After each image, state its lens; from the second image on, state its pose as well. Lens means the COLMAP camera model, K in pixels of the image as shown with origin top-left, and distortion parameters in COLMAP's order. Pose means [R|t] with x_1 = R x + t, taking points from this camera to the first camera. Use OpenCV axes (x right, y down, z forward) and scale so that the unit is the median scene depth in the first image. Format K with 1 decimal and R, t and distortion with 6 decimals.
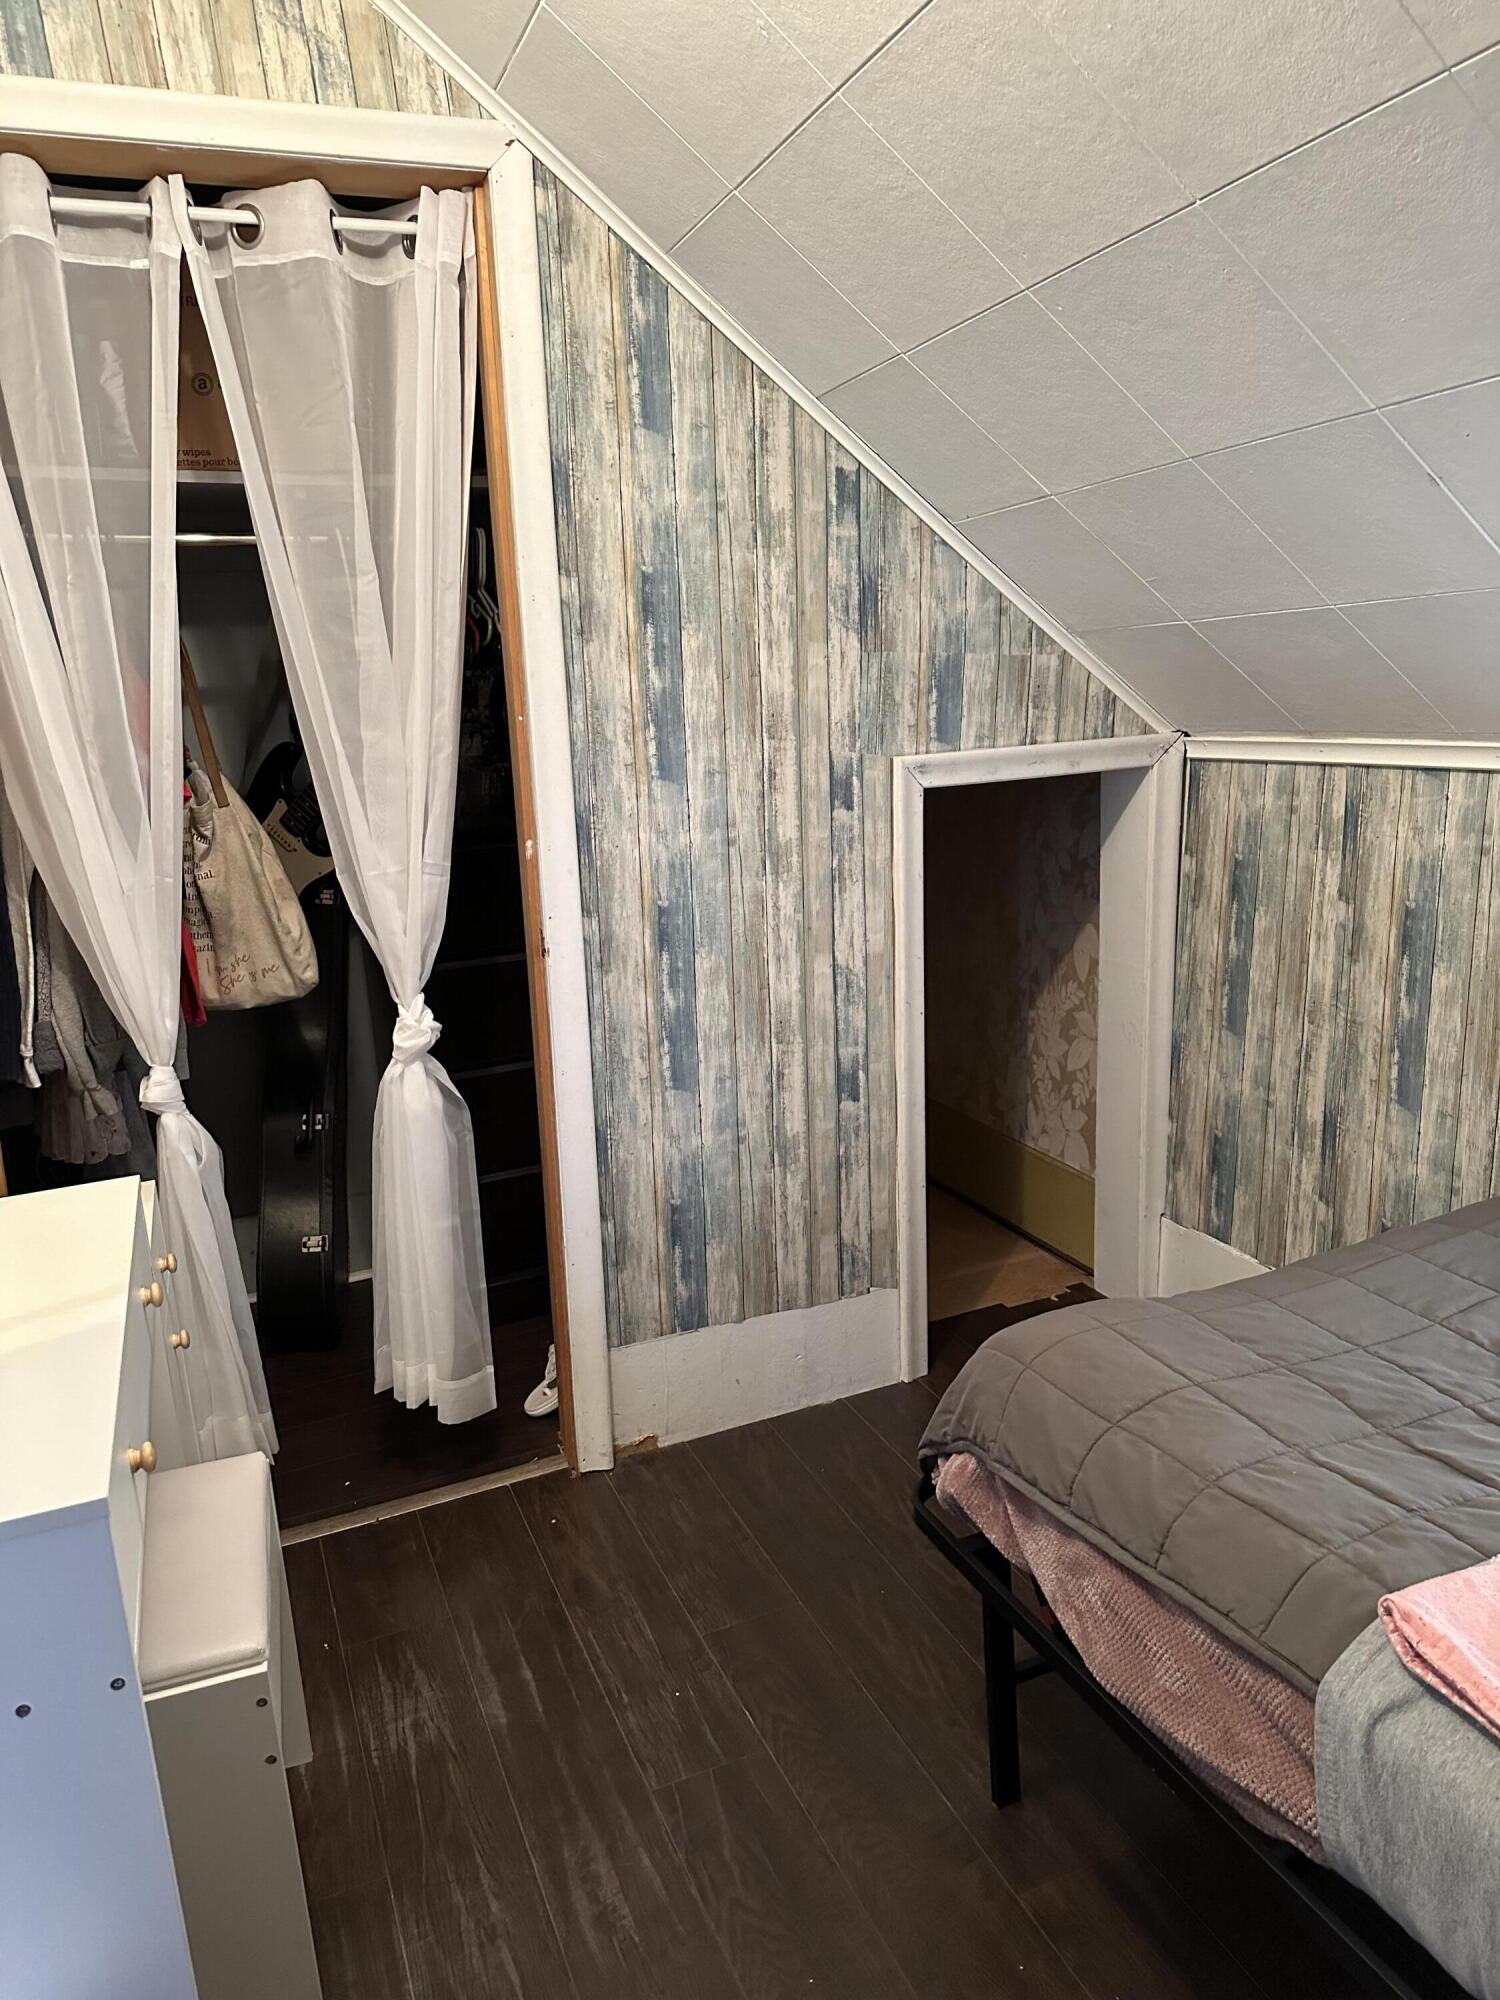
lens RADIAL K [[1393.2, 0, 734.0], [0, 1393.2, 1014.5], [0, 0, 1]] dist [0.056002, -0.071408]
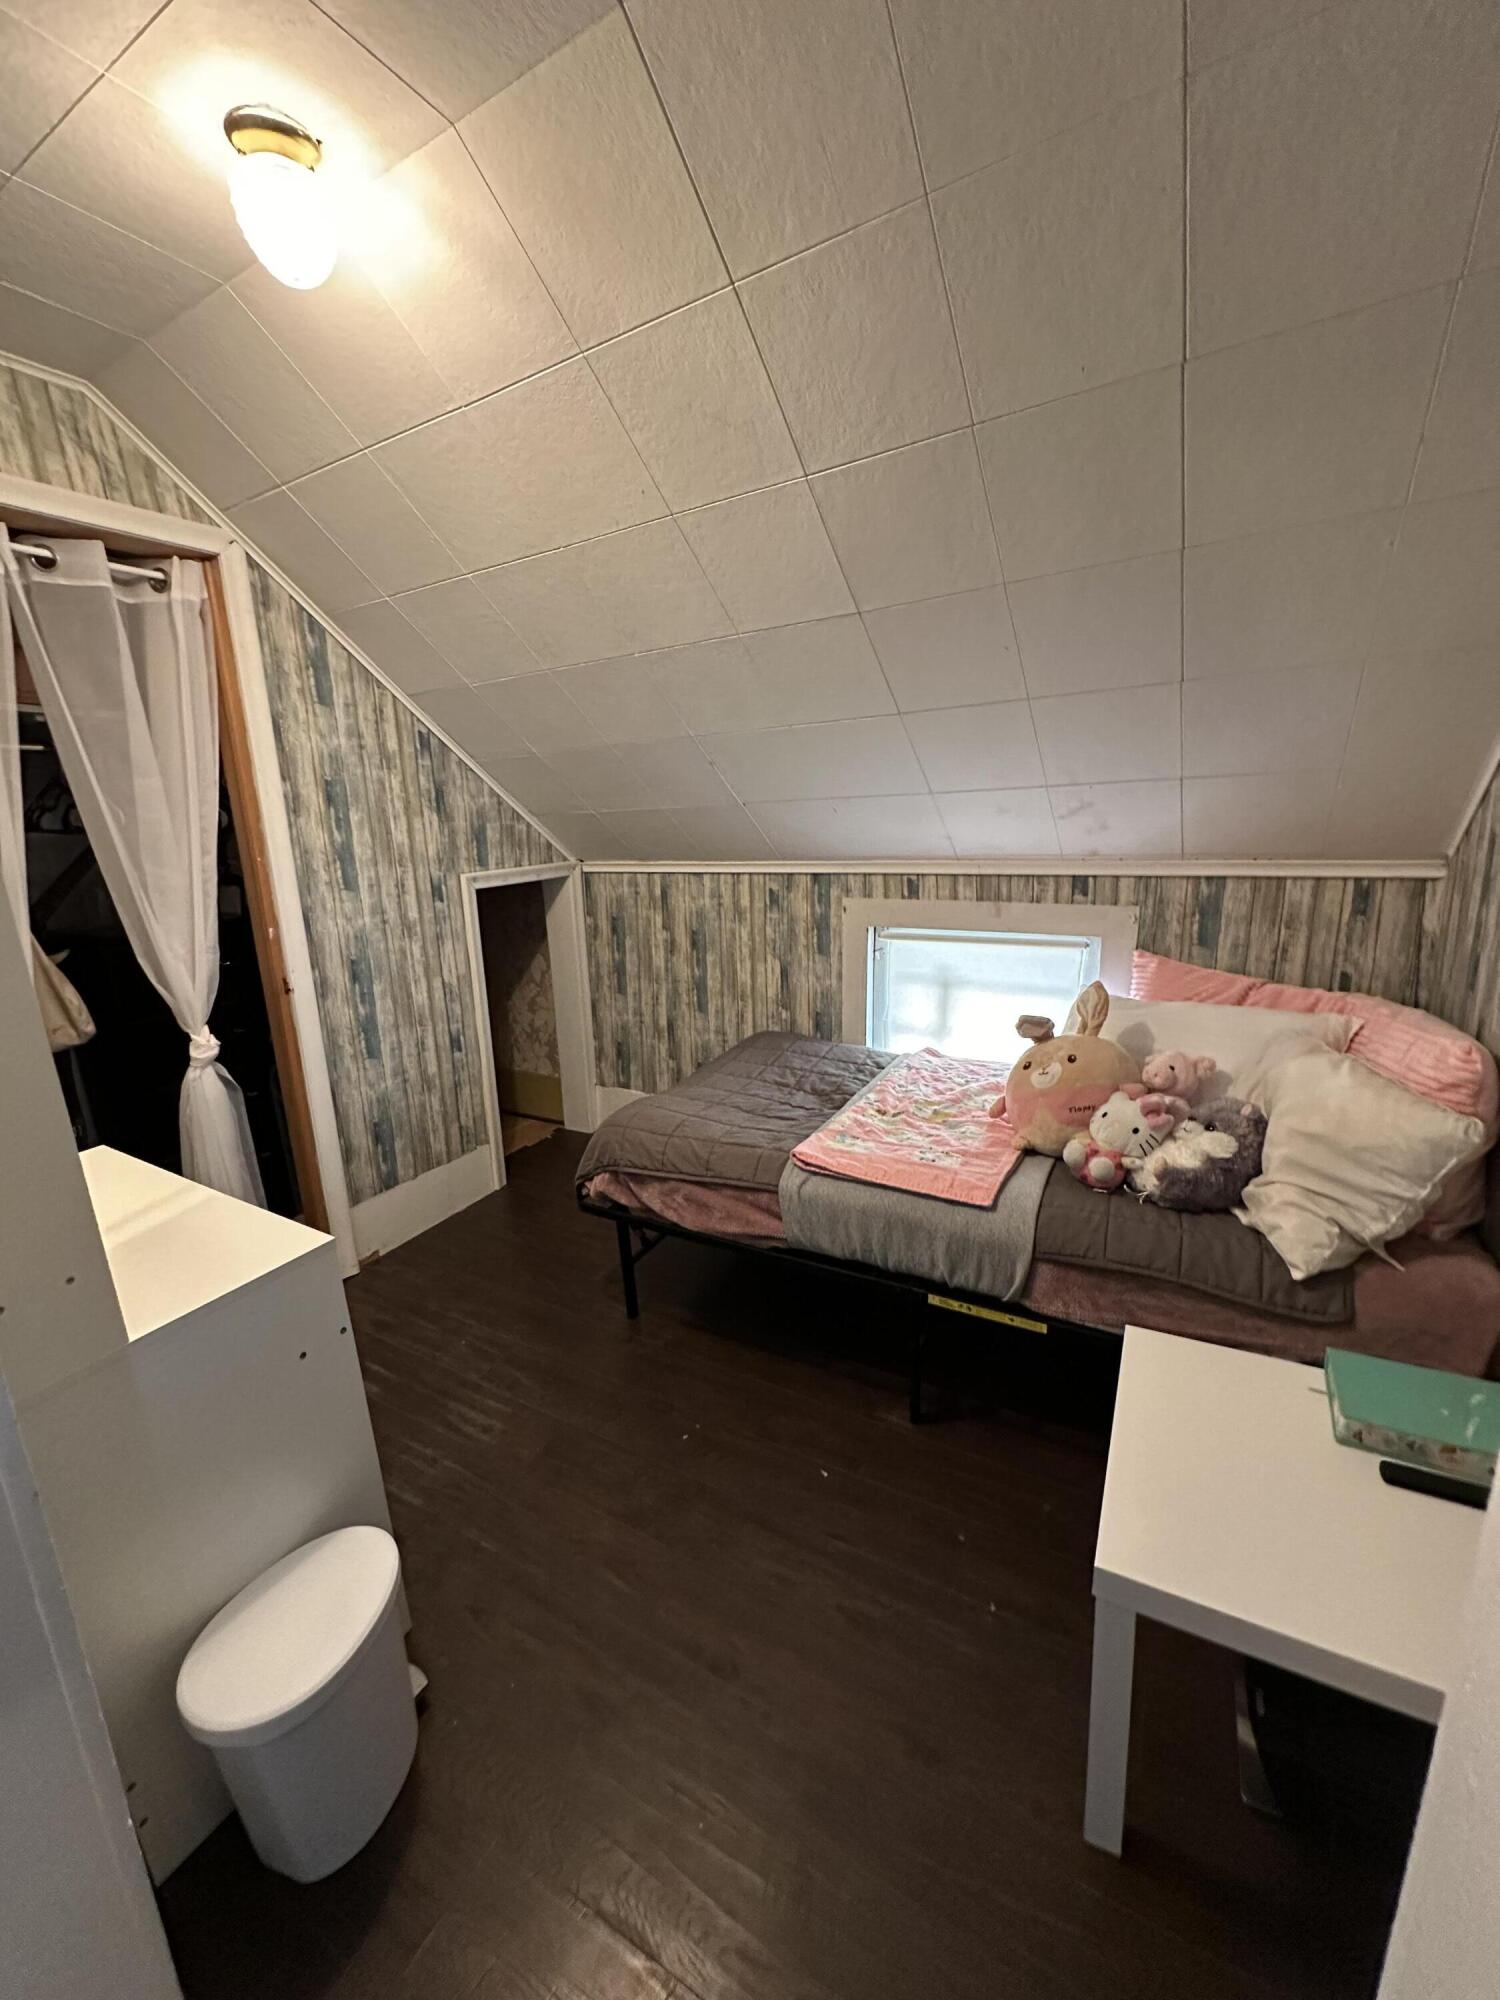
lens RADIAL K [[796.5, 0, 750.8], [0, 796.5, 1002.2], [0, 0, 1]] dist [-0.003074, 0.000193]
pose [[0.785874, -0.128269, 0.604937, -0.285098], [0.141706, 0.989574, 0.025735, 0.025813], [-0.601931, 0.065498, 0.795857, -0.146399]]
